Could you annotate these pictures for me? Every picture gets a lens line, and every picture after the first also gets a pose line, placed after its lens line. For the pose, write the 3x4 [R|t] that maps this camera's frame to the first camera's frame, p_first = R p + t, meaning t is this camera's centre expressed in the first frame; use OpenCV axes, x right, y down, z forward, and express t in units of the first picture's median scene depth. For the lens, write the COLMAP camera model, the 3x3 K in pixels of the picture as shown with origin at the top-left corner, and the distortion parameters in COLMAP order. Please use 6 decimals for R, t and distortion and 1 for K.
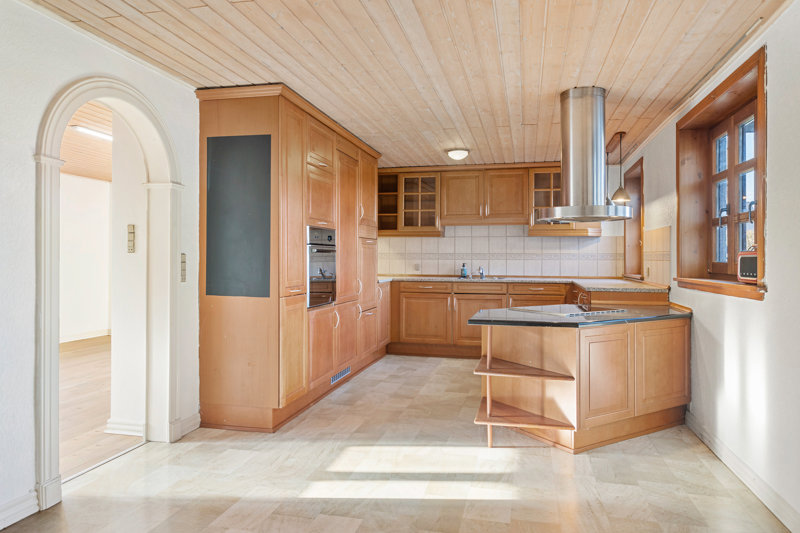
lens RADIAL K [[529.2, 0, 399.1], [0, 529.2, 259.4], [0, 0, 1]] dist [0.000944, -0.000005]
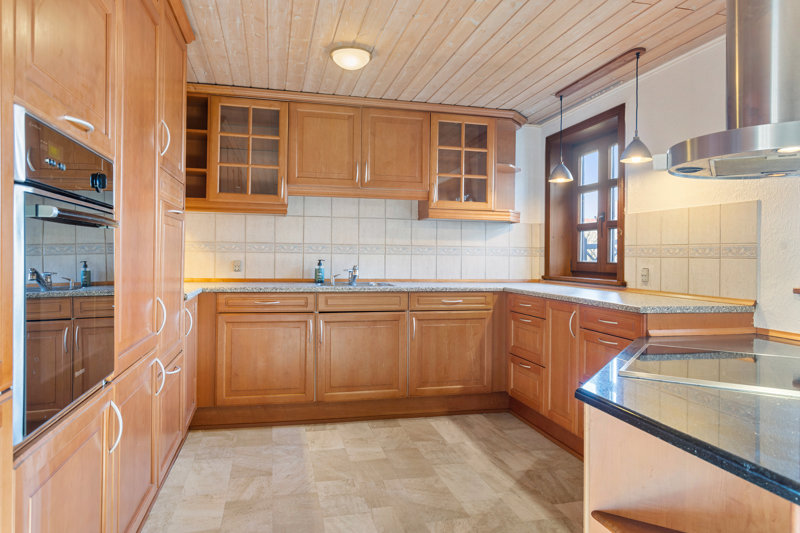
lens RADIAL K [[529.2, 0, 401.8], [0, 529.2, 254.6], [0, 0, 1]] dist [0.000944, -0.000005]
pose [[0.887786, 0.009803, 0.460153, -0.079193], [-0.009265, 0.999951, -0.003428, 0.002708], [-0.460164, -0.001221, 0.887833, 0.435847]]
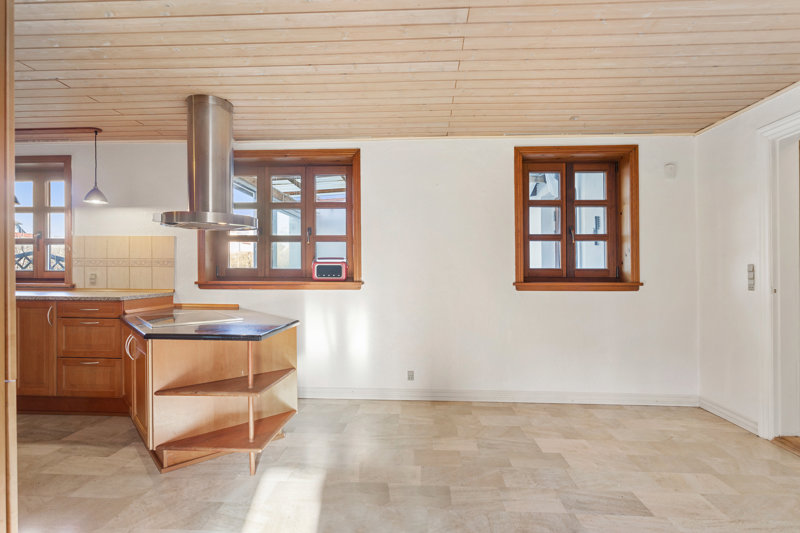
lens RADIAL K [[393.4, 0, 399.4], [0, 393.4, 264.9], [0, 0, 1]] dist [0.000192, -0.000129]
pose [[-0.147344, 0.004041, 0.989077, -0.265926], [-0.004037, 0.999981, -0.004687, -0.000101], [-0.989077, -0.004684, -0.147325, 0.432808]]
